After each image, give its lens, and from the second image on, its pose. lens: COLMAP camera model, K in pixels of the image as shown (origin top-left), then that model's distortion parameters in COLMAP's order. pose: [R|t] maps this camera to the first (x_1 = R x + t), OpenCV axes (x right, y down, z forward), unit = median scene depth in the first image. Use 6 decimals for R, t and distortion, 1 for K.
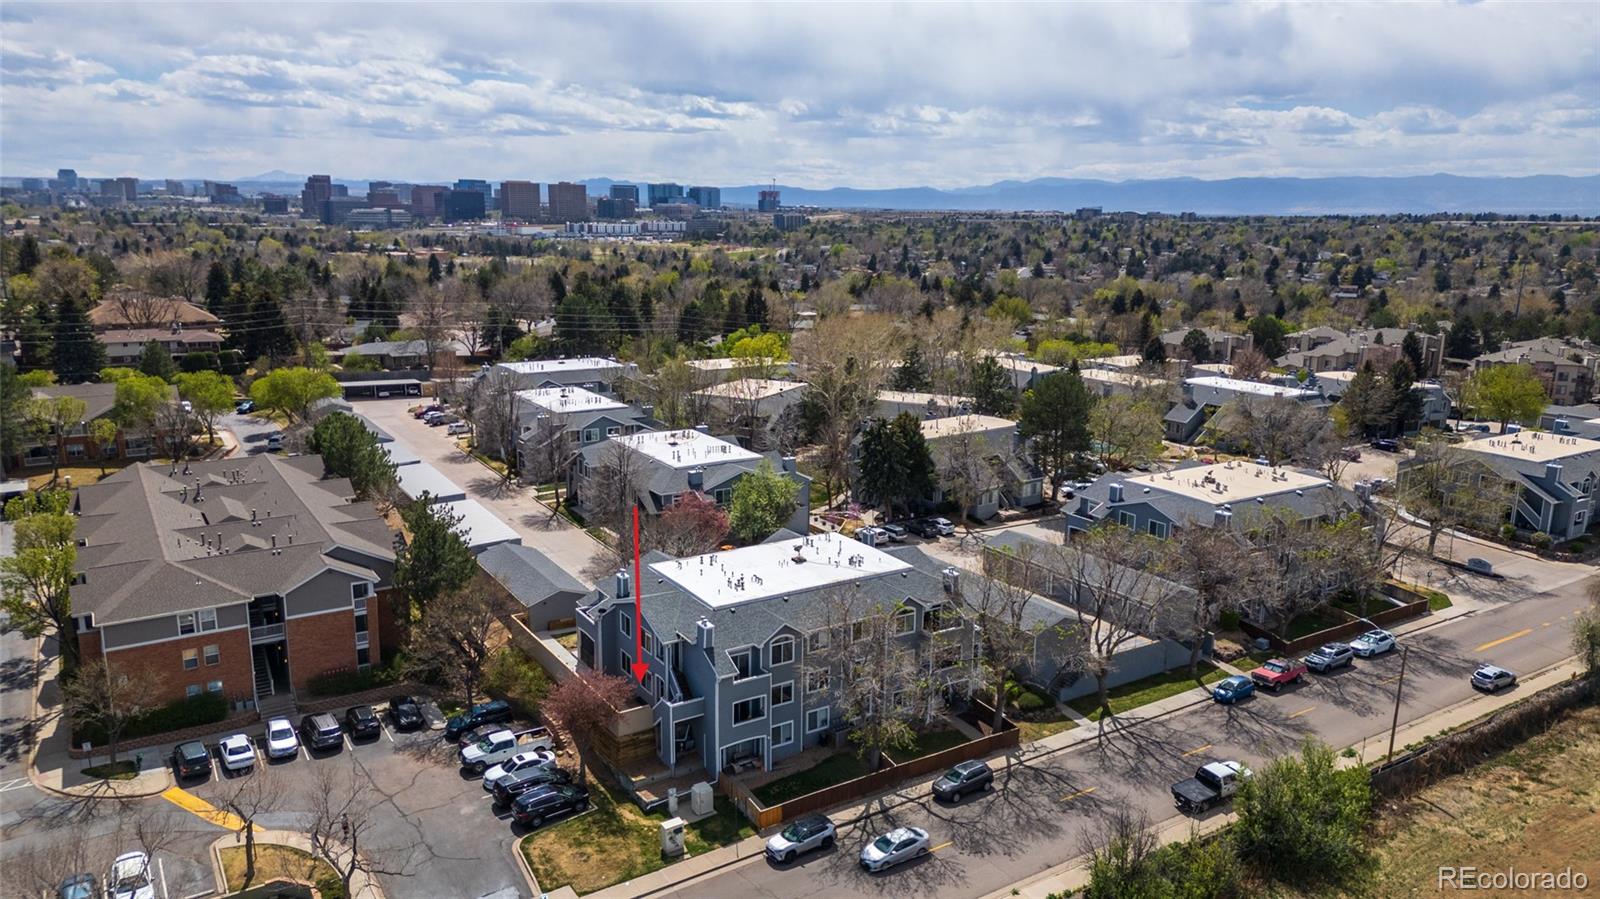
lens RADIAL K [[1108.2, 0, 801.4], [0, 1108.2, 453.2], [0, 0, 1]] dist [0.077063, -0.049335]
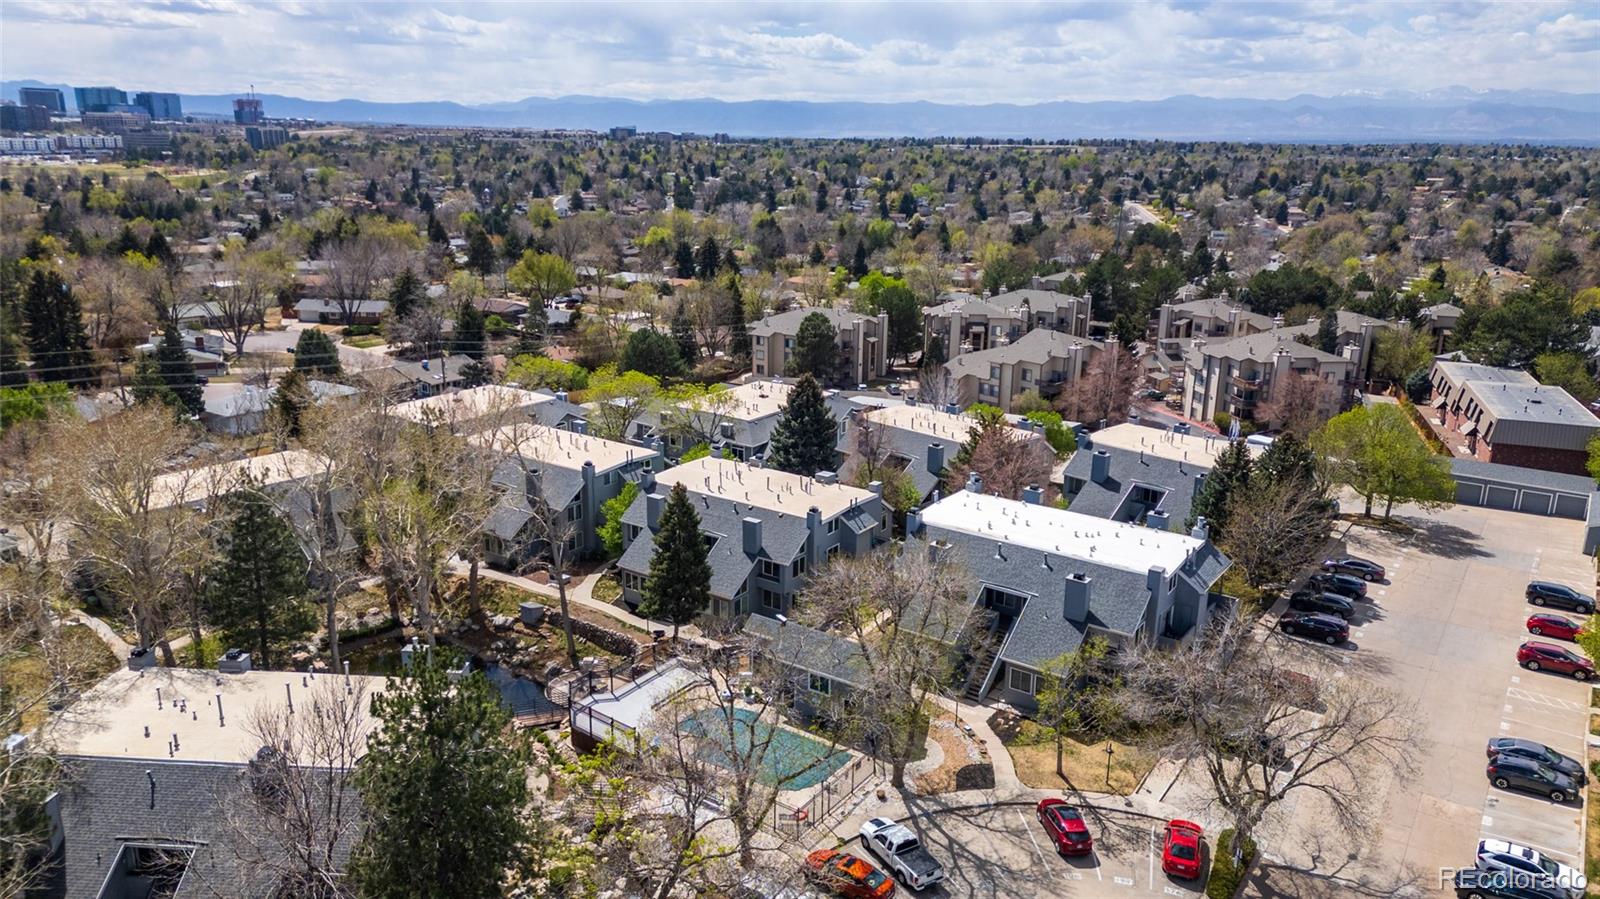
lens RADIAL K [[1108.2, 0, 801.4], [0, 1108.2, 453.2], [0, 0, 1]] dist [0.077063, -0.049335]
pose [[0.921028, -0.104159, 0.375312, 0.024766], [0.078442, 0.993440, 0.083206, -0.024299], [-0.381517, -0.047195, 0.923156, 0.111193]]
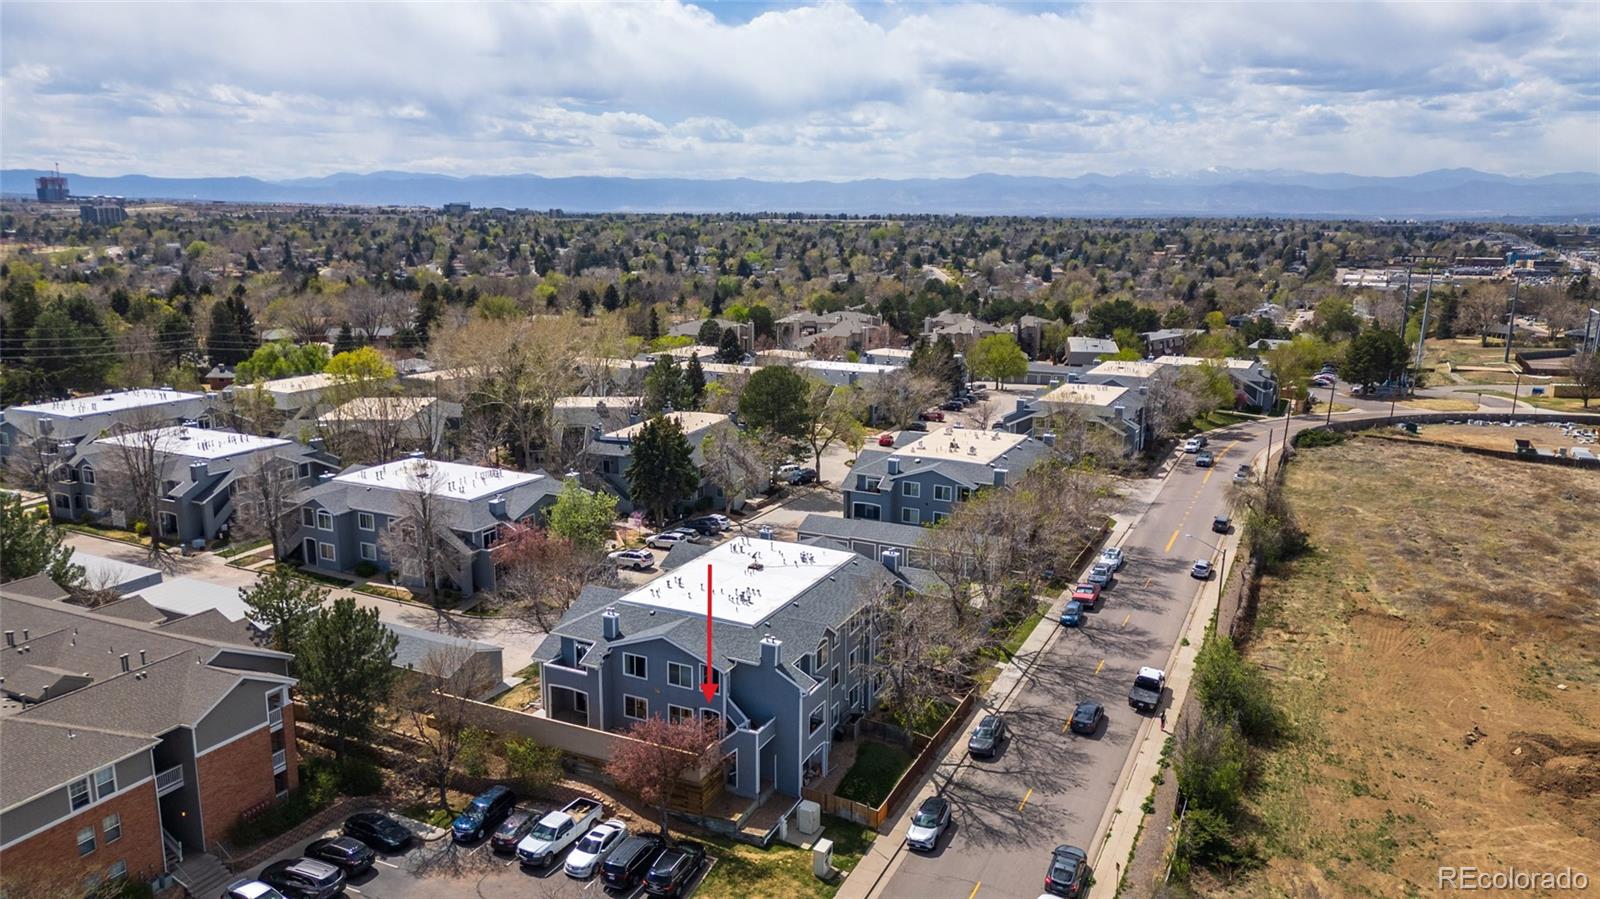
lens RADIAL K [[1108.2, 0, 801.4], [0, 1108.2, 453.2], [0, 0, 1]] dist [0.077063, -0.049335]
pose [[0.850042, -0.114622, 0.514092, -0.040288], [0.112805, 0.993005, 0.034879, -0.002946], [-0.514494, 0.028343, 0.857026, 0.011467]]
